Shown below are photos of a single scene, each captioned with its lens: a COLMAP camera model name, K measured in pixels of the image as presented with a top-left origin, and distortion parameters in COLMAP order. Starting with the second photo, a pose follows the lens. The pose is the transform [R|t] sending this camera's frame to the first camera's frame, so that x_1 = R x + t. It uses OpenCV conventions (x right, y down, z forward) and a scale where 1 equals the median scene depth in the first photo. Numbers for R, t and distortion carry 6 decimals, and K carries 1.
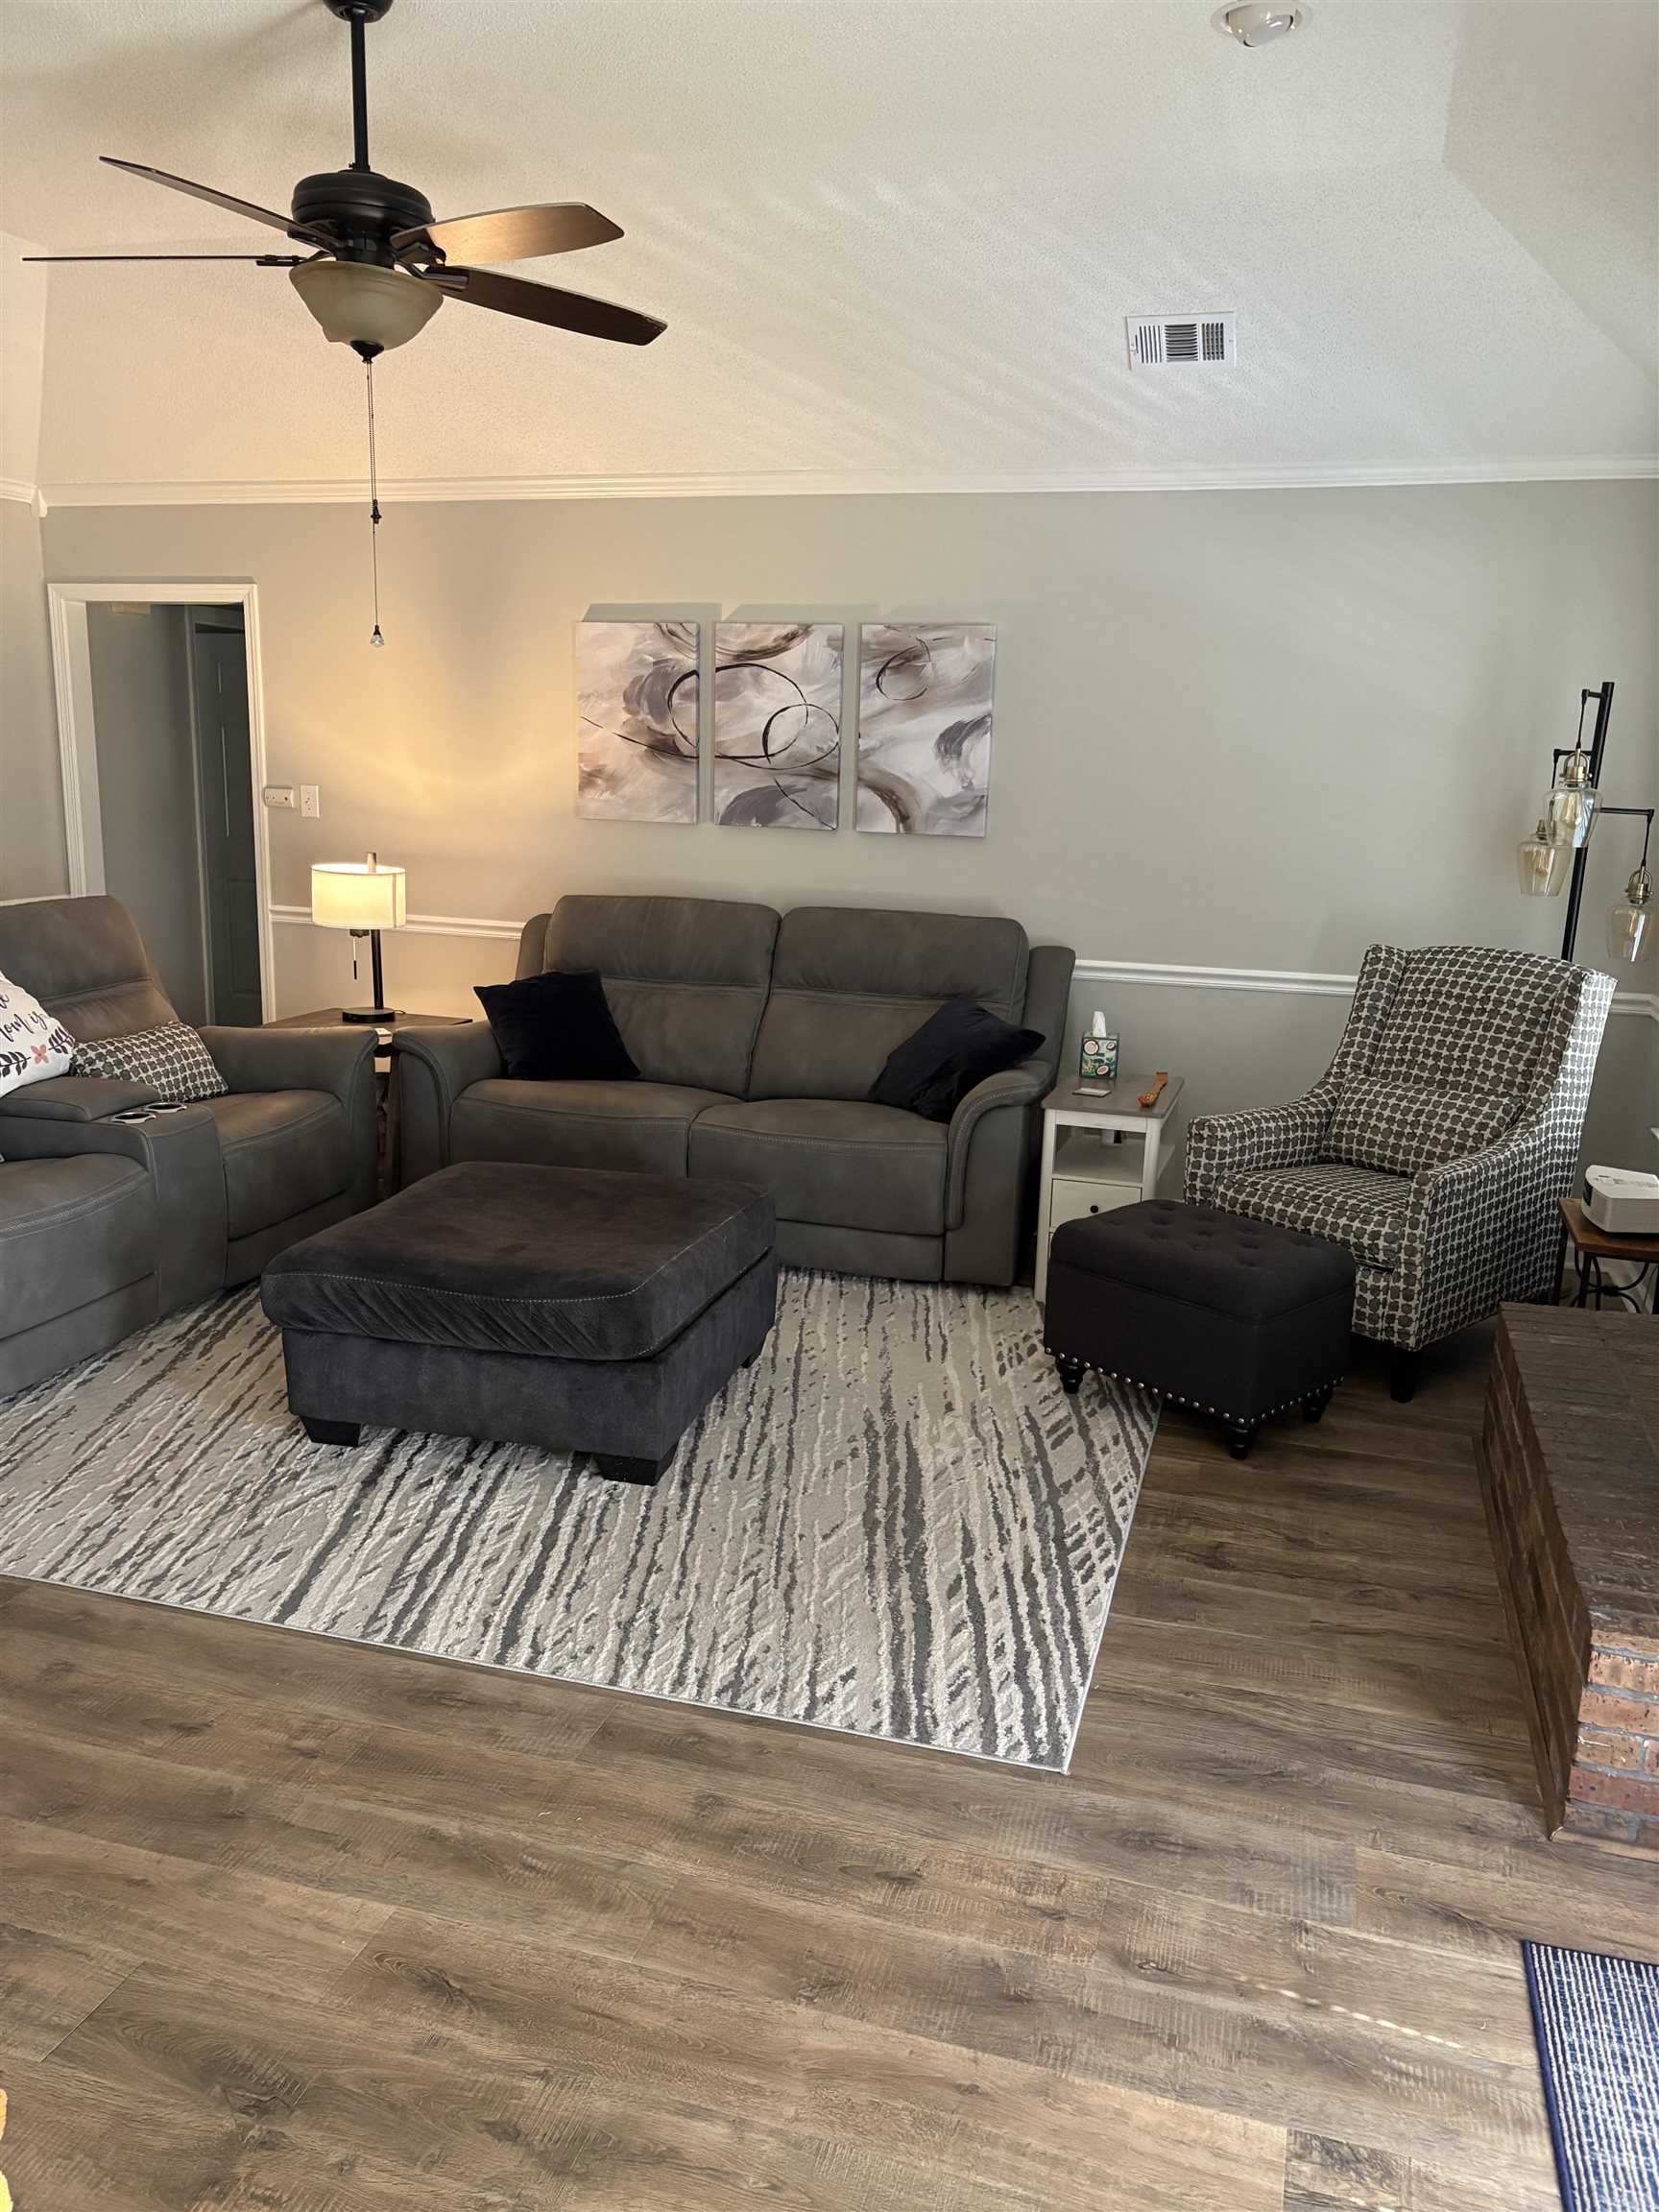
lens RADIAL K [[1672.3, 0, 833.5], [0, 1672.3, 1107.5], [0, 0, 1]] dist [0.049634, -0.034651]
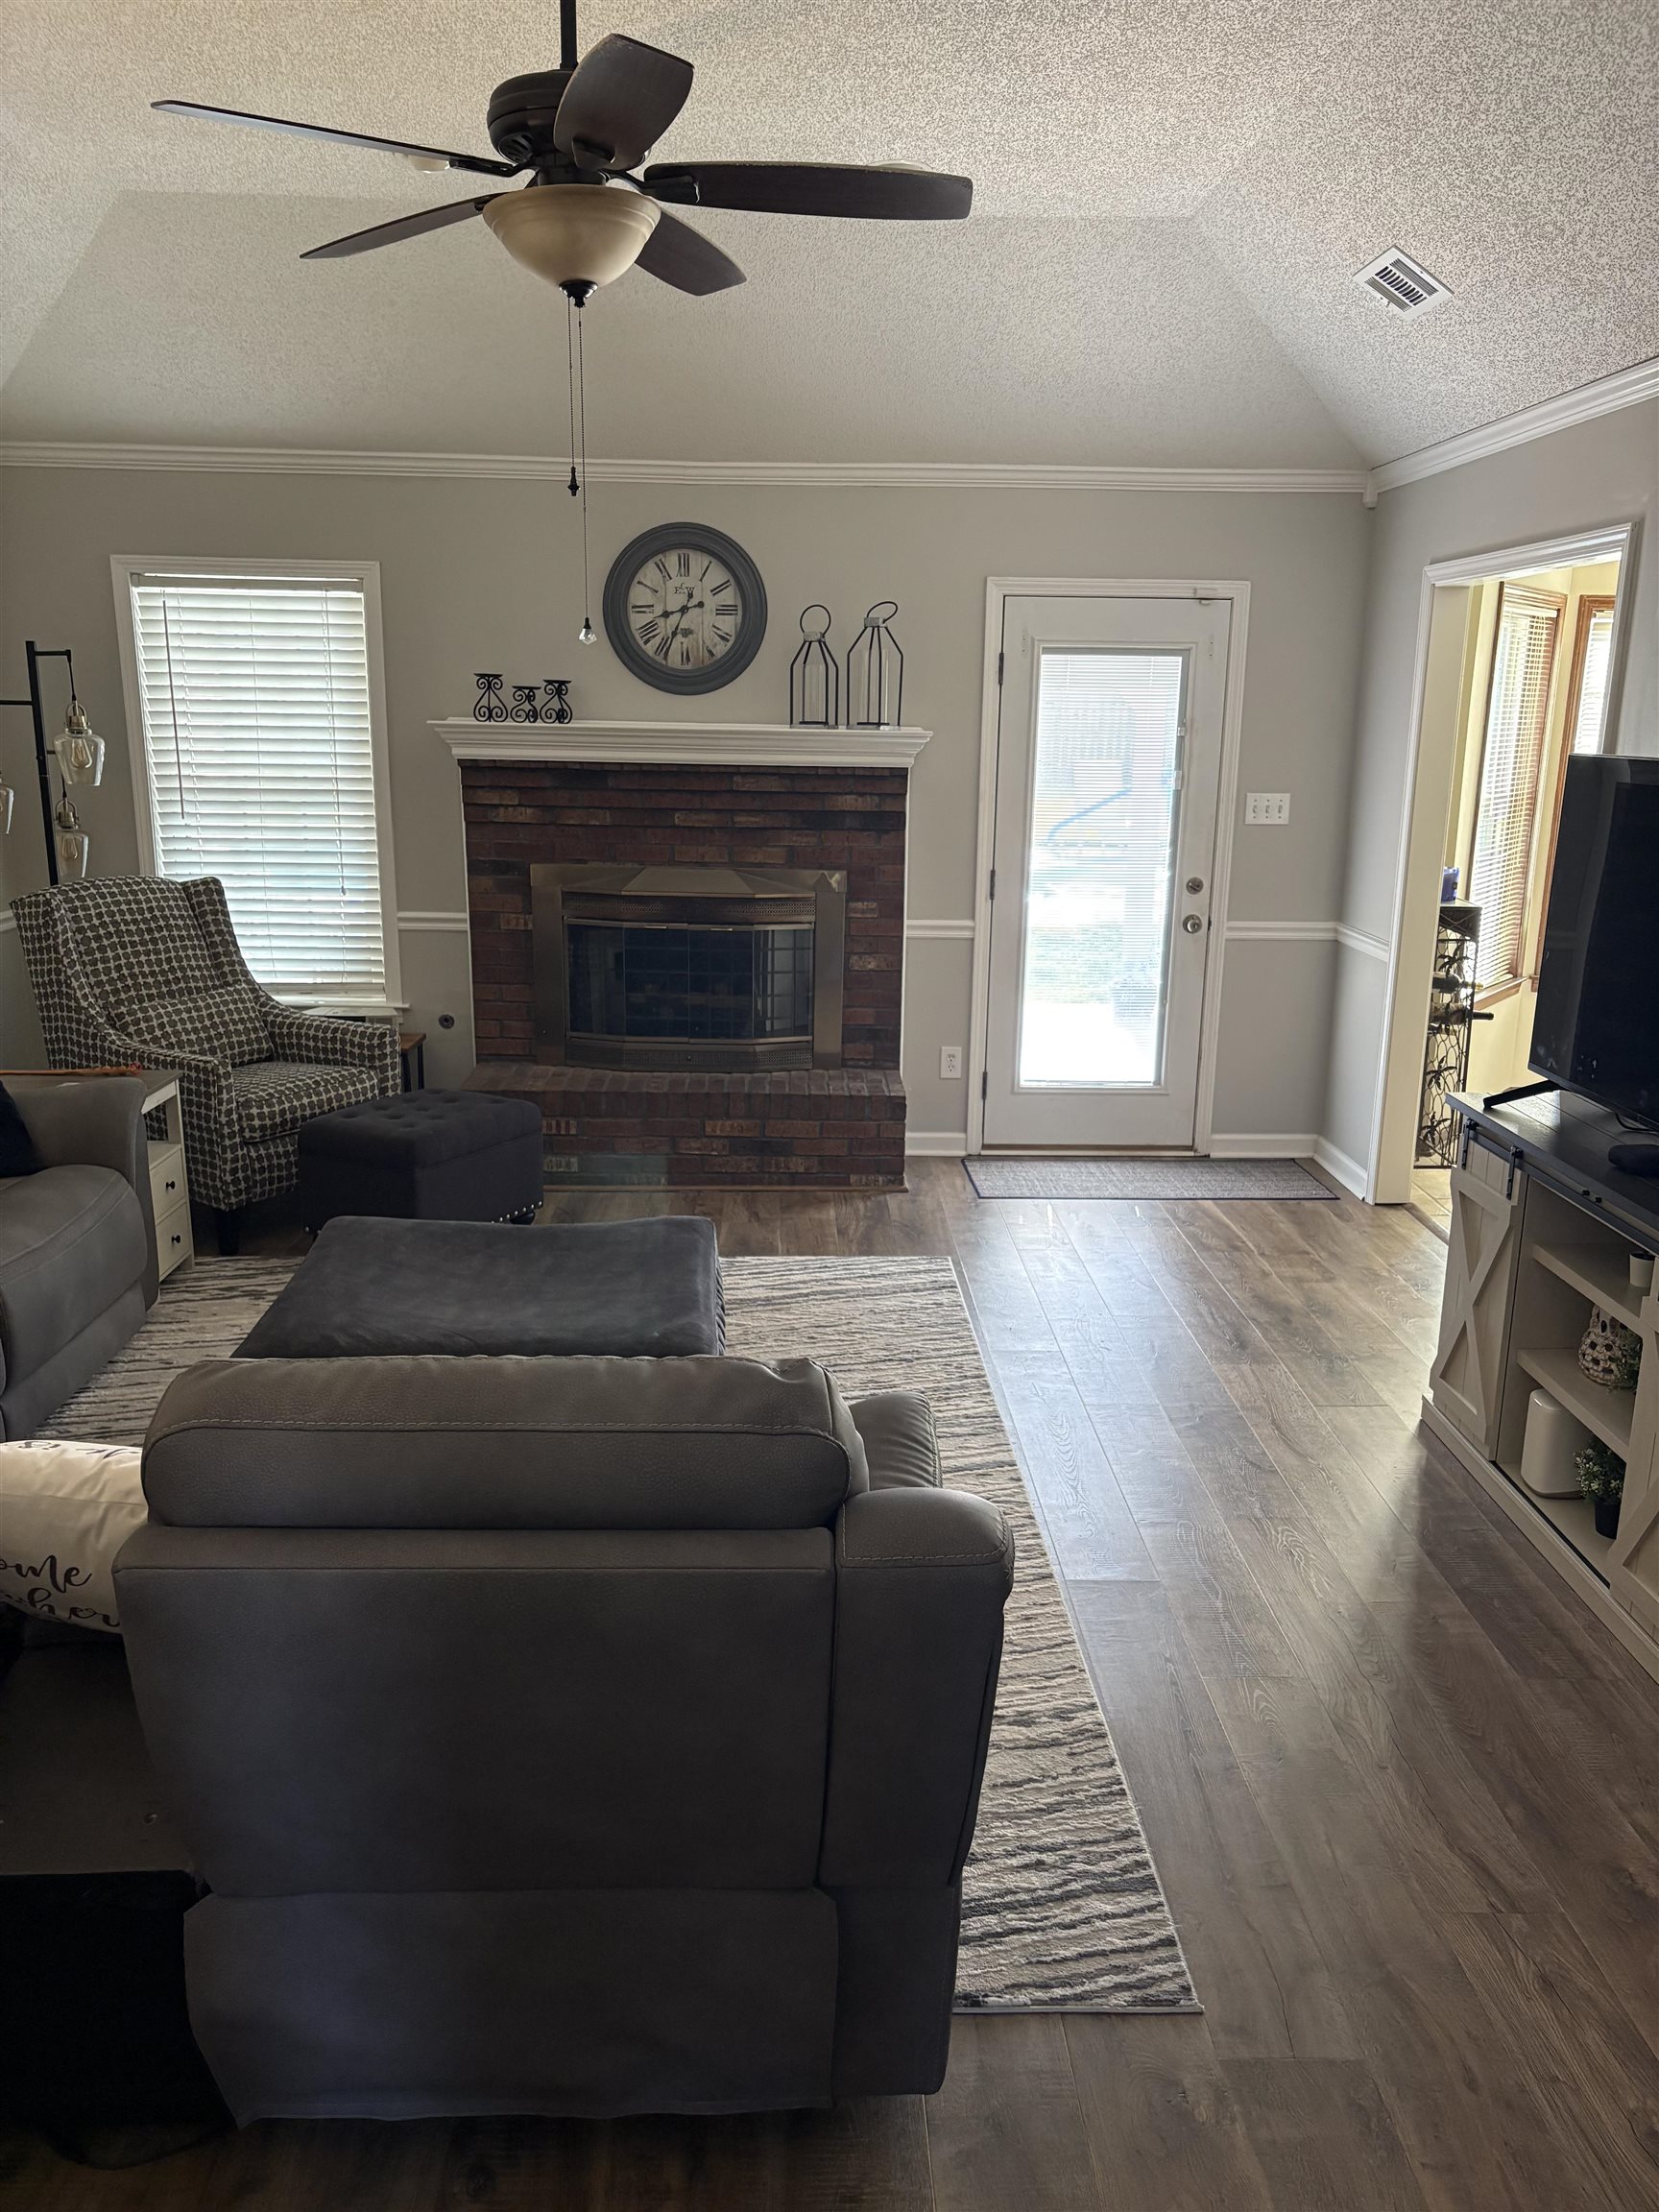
lens RADIAL K [[1672.3, 0, 833.7], [0, 1672.3, 1111.1], [0, 0, 1]] dist [0.049634, -0.034651]
pose [[-0.312748, -0.252342, 0.915703, -1.360775], [0.174161, 0.932485, 0.316449, -0.354708], [-0.933732, 0.258449, -0.247685, 1.355590]]
